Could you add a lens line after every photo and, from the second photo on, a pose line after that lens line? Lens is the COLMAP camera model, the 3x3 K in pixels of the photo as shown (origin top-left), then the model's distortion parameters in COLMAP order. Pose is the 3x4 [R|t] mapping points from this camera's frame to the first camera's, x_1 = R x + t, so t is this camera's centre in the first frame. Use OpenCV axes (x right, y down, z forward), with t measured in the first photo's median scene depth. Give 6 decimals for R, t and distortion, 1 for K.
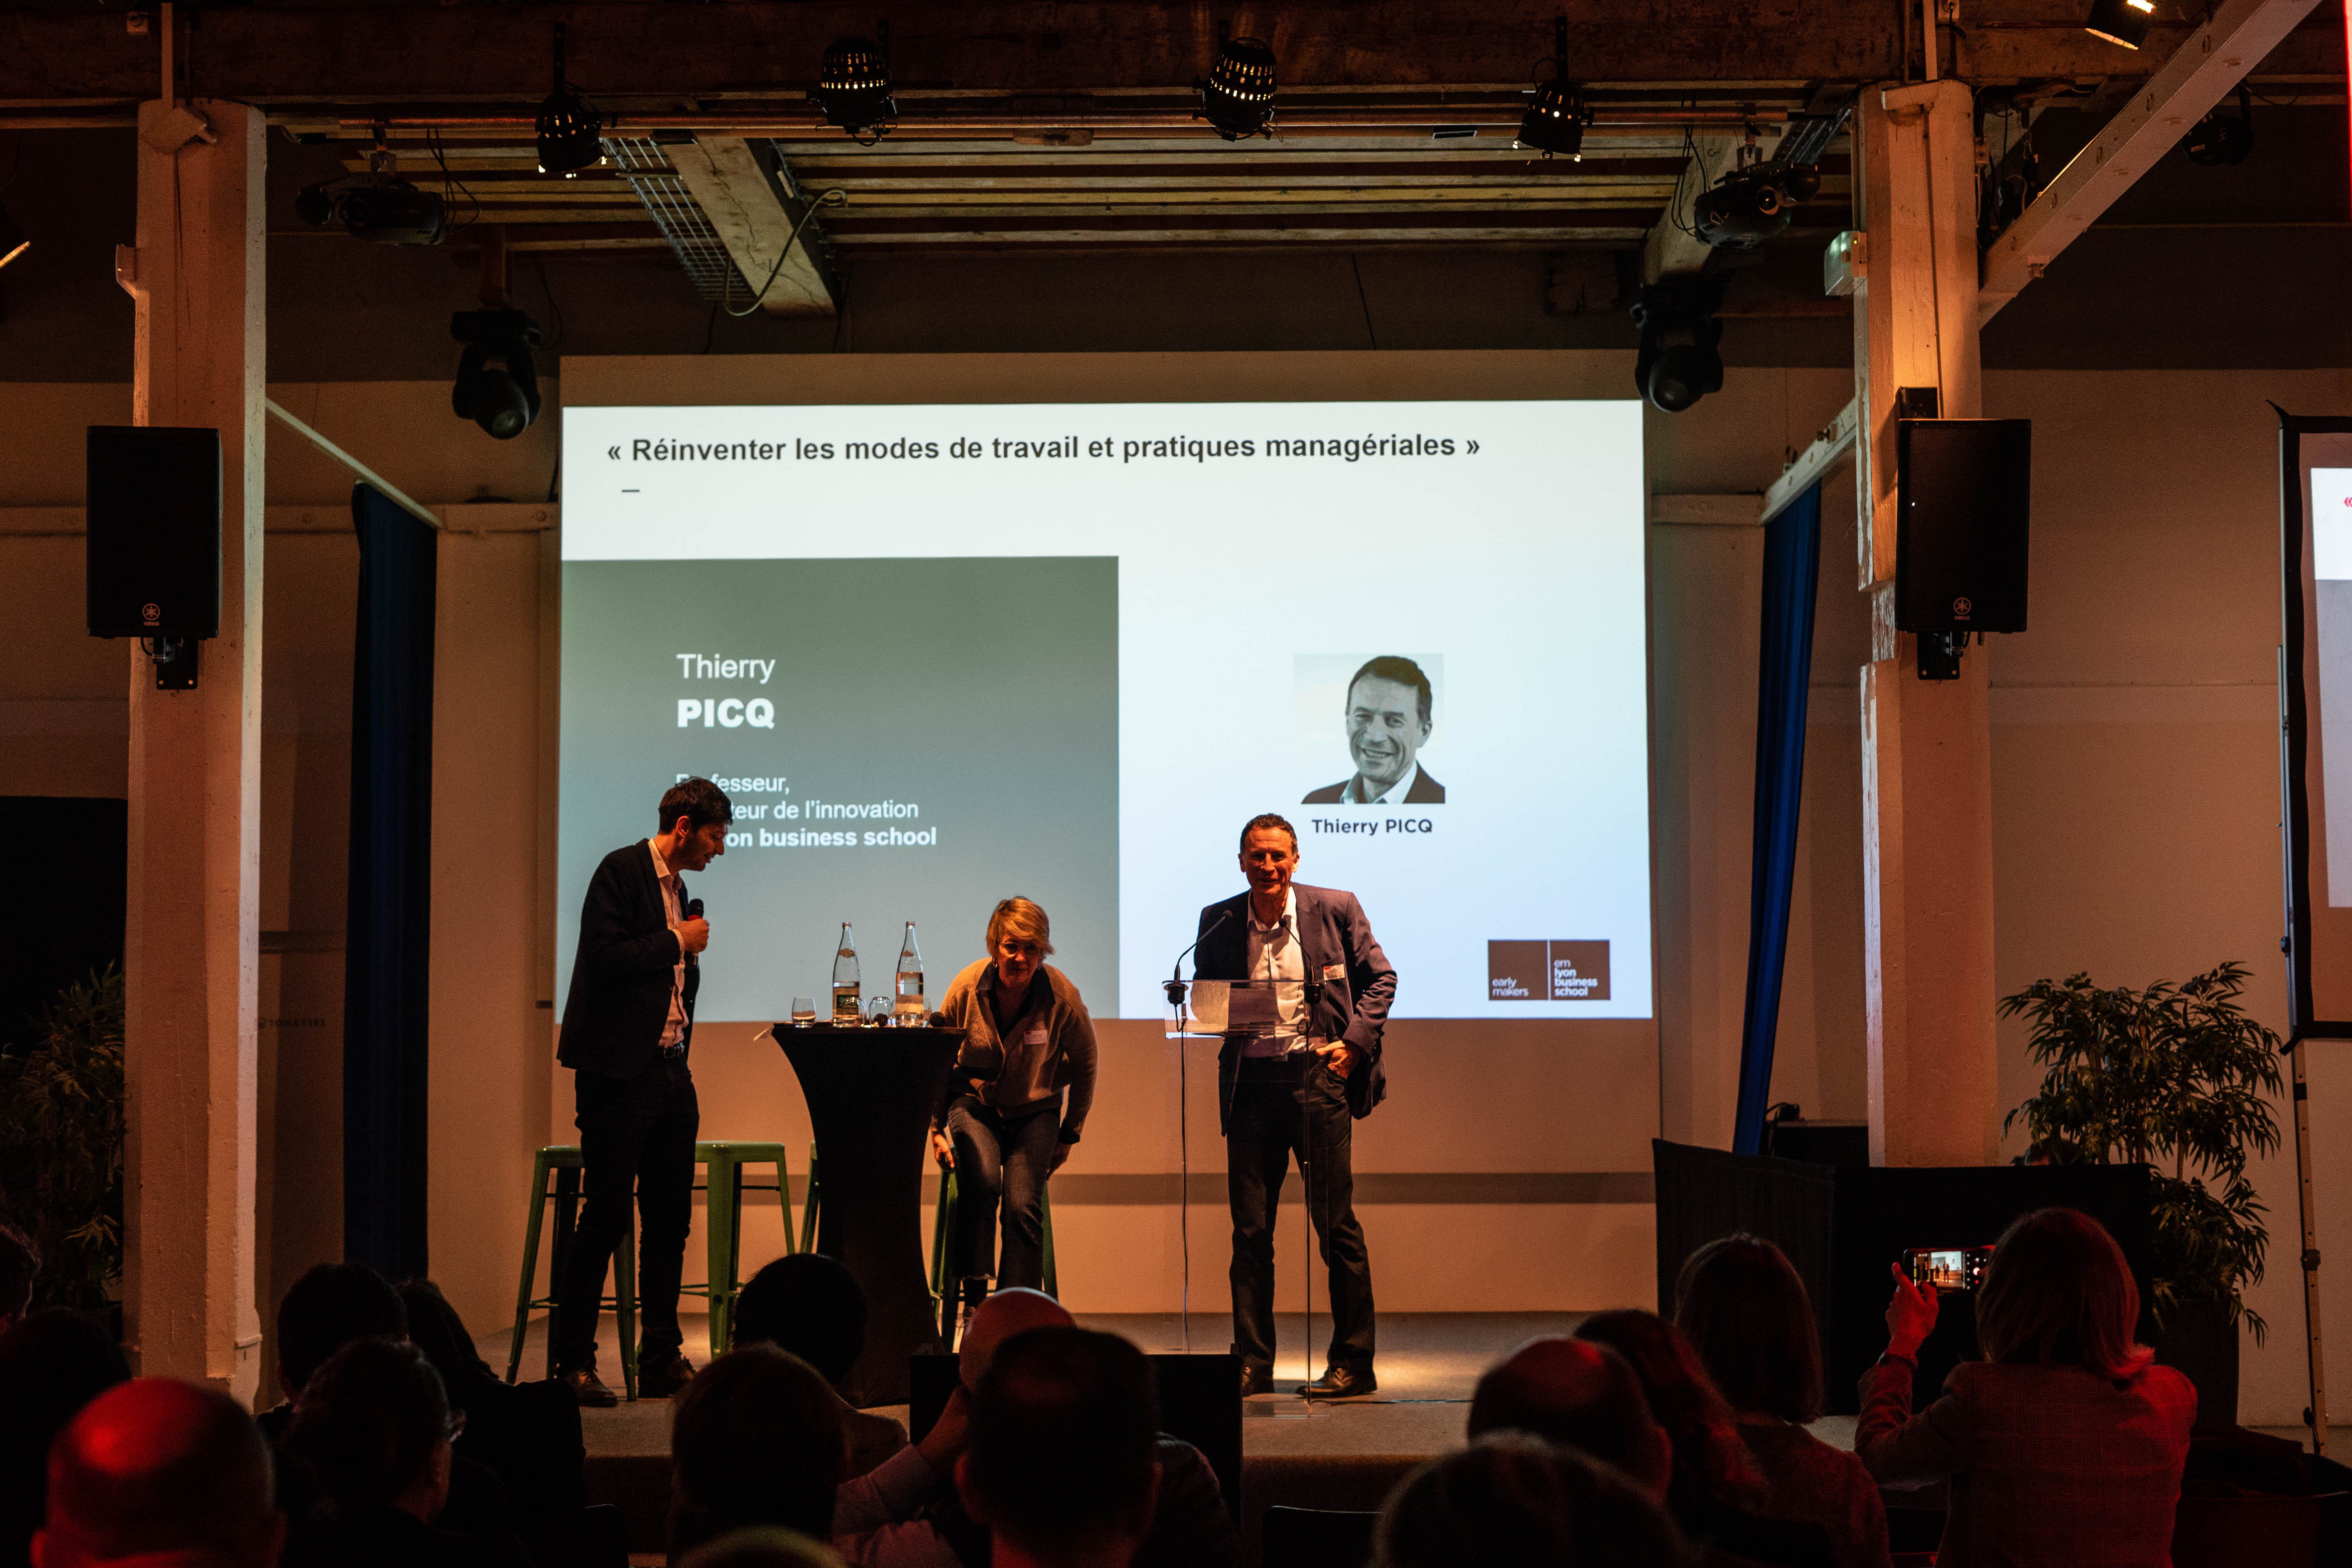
lens RADIAL K [[3514.2, 0, 1170.3], [0, 3514.2, 802.6], [0, 0, 1]] dist [0.015140, -0.017097]
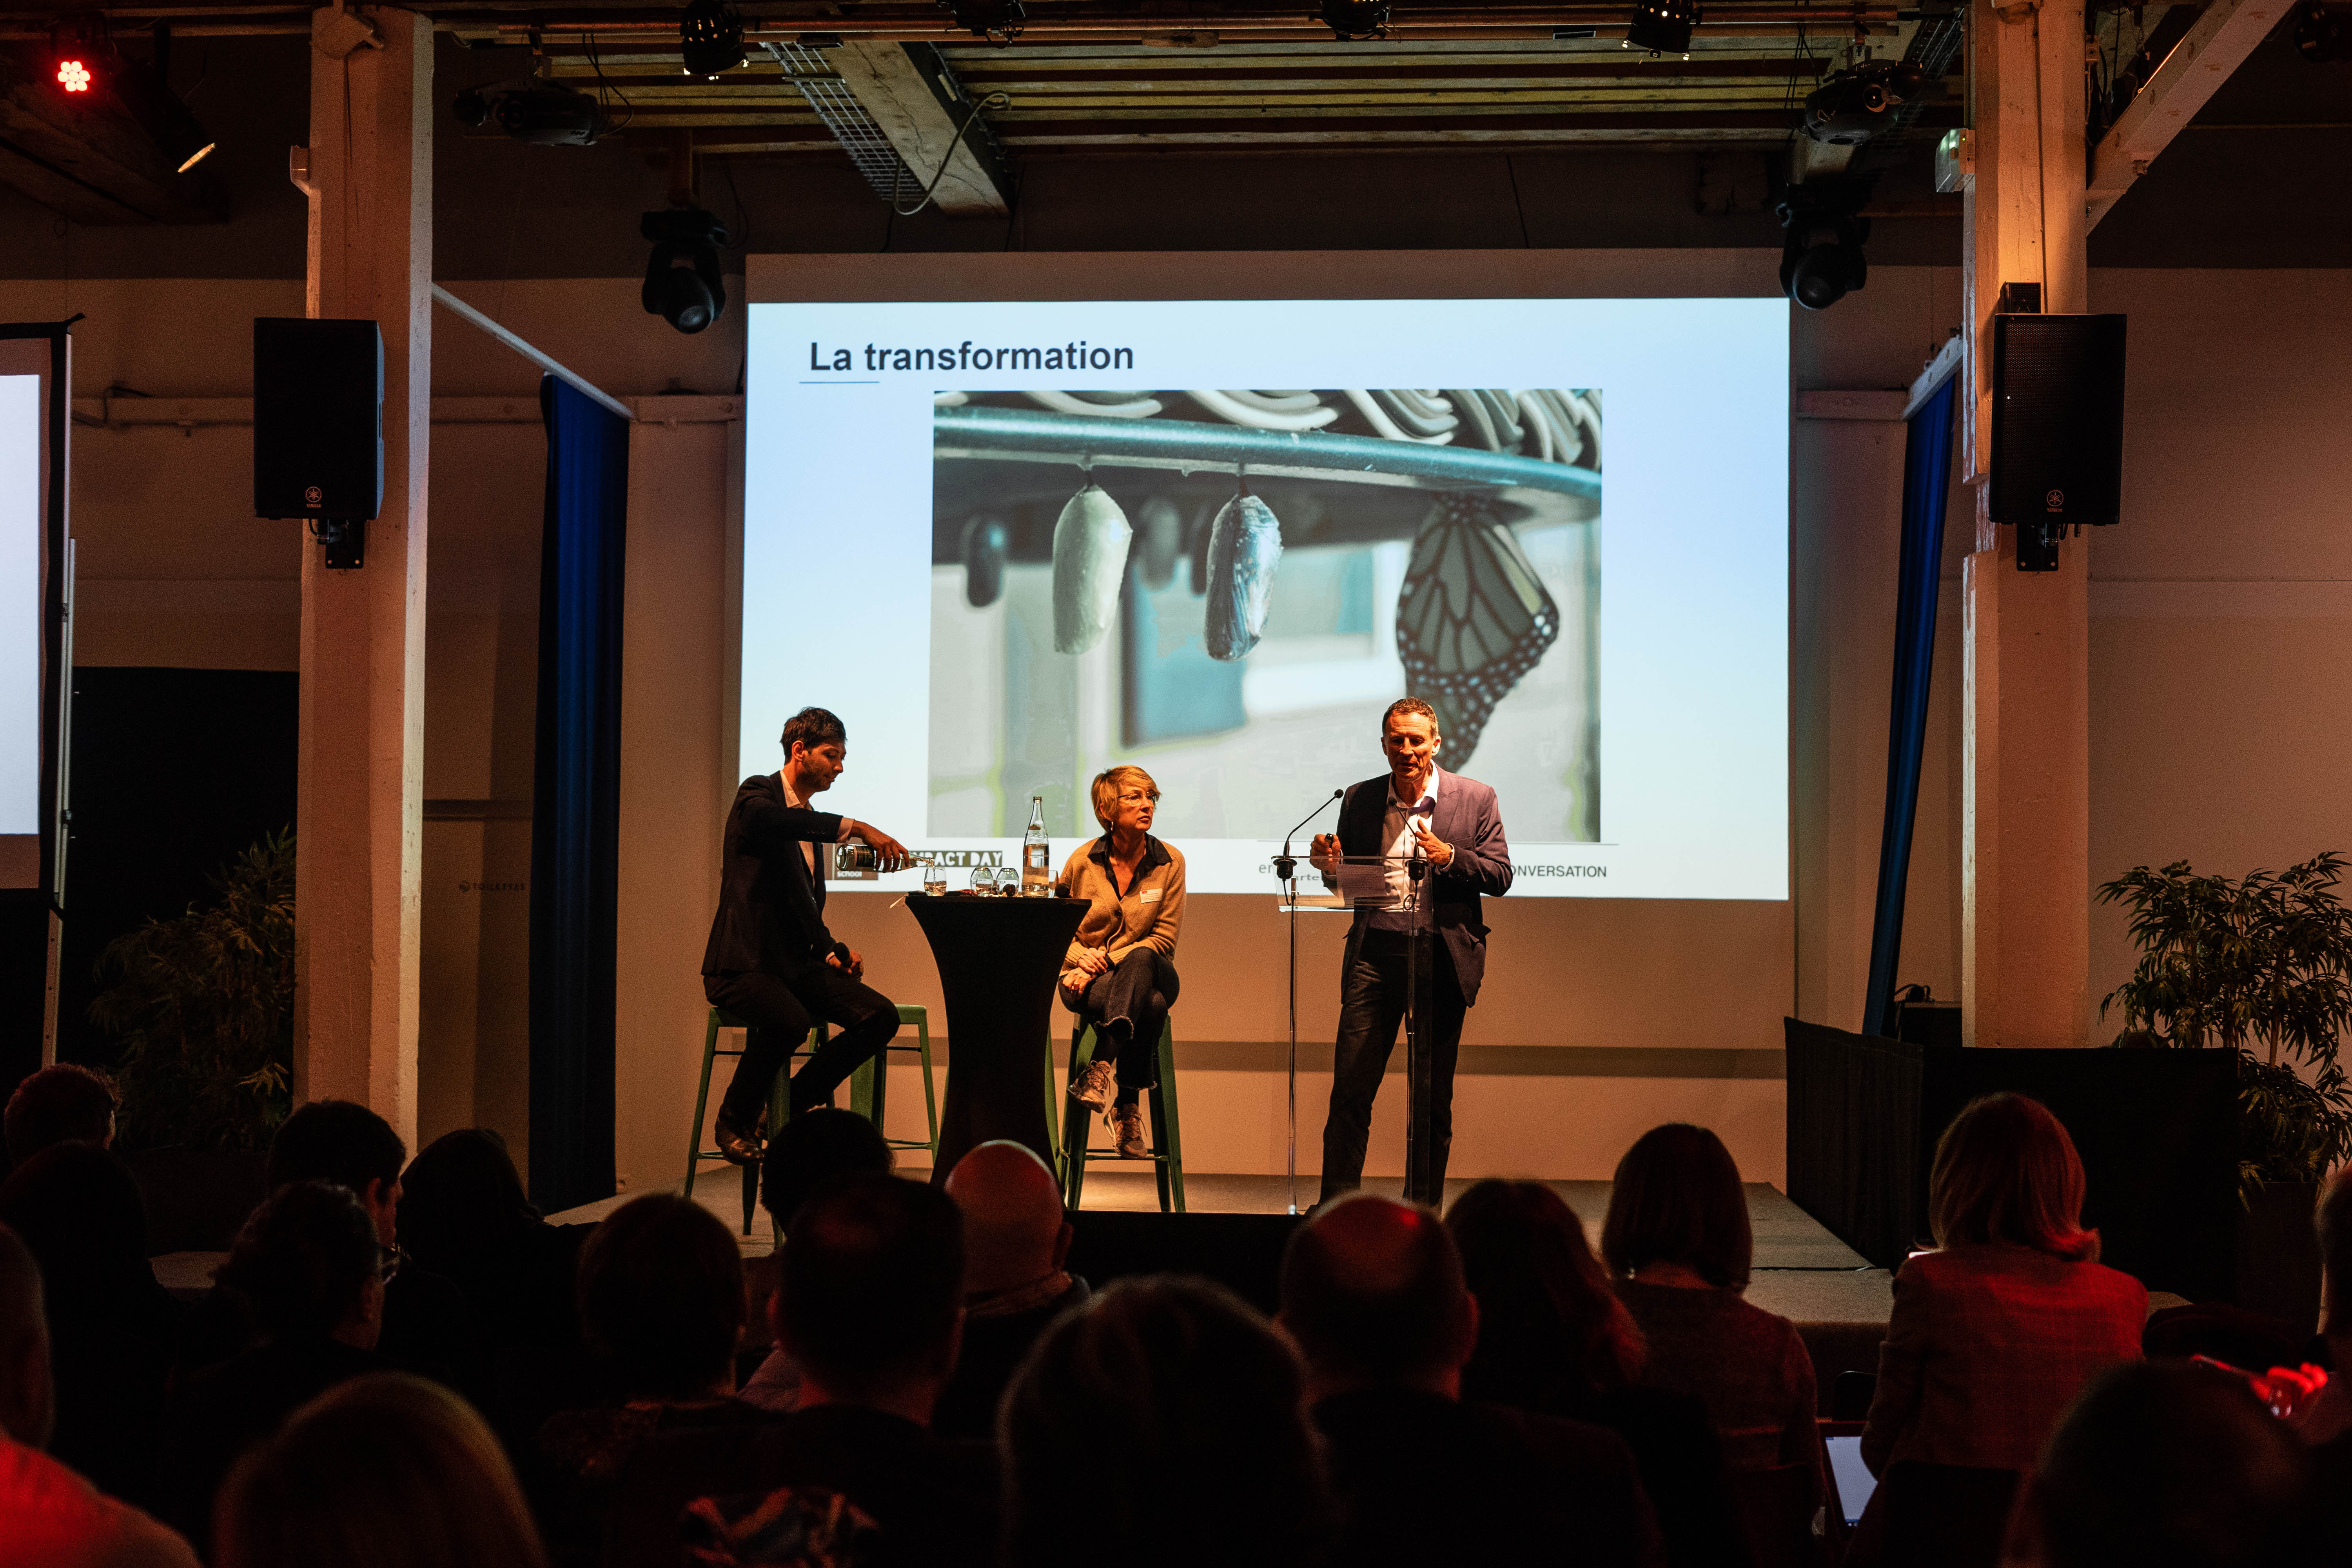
lens RADIAL K [[3360.6, 0, 1176.0], [0, 3360.6, 784.0], [0, 0, 1]] dist [0.000927, 0.053727]
pose [[0.997348, 0.011629, -0.071847, 0.038997], [-0.009602, 0.999548, 0.028495, 0.001267], [0.072146, -0.027730, 0.997009, 0.009744]]
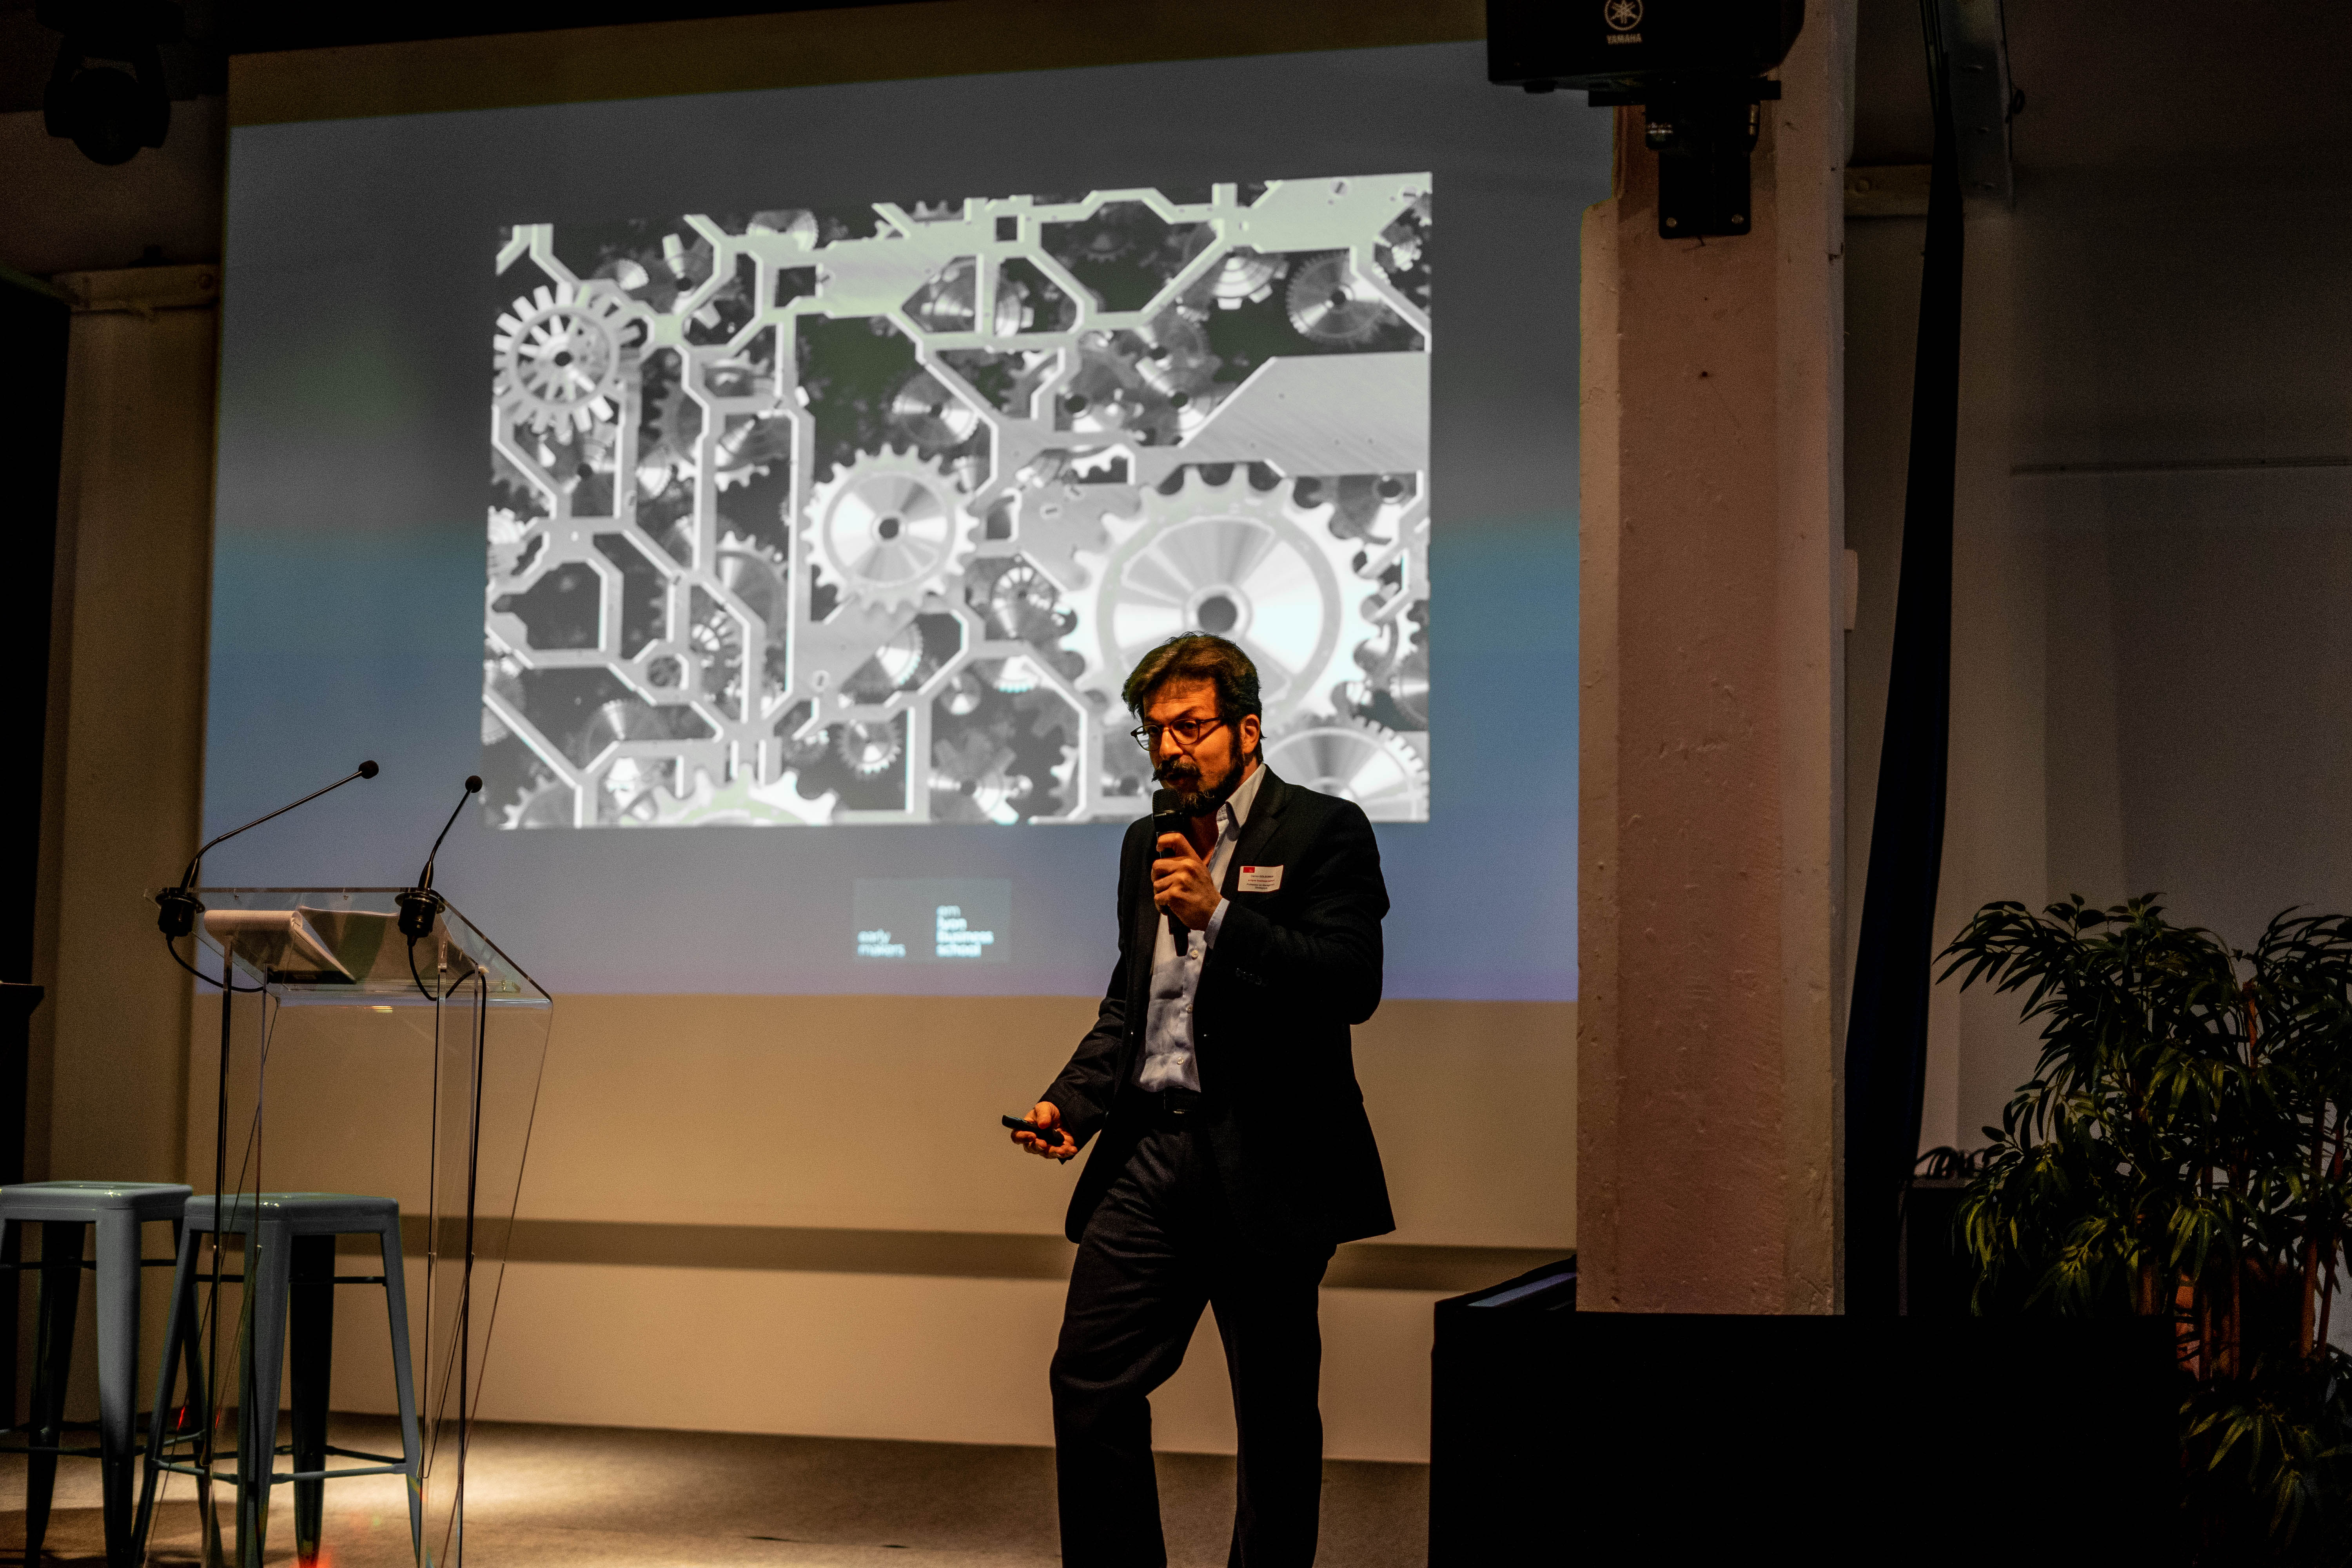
lens RADIAL K [[3360.6, 0, 1176.0], [0, 3360.6, 784.0], [0, 0, 1]] dist [0.000927, 0.053727]
pose [[0.967952, -0.004007, -0.251103, 0.252507], [0.001040, 0.999928, -0.011948, 0.039726], [0.251133, 0.011304, 0.967887, 0.542803]]
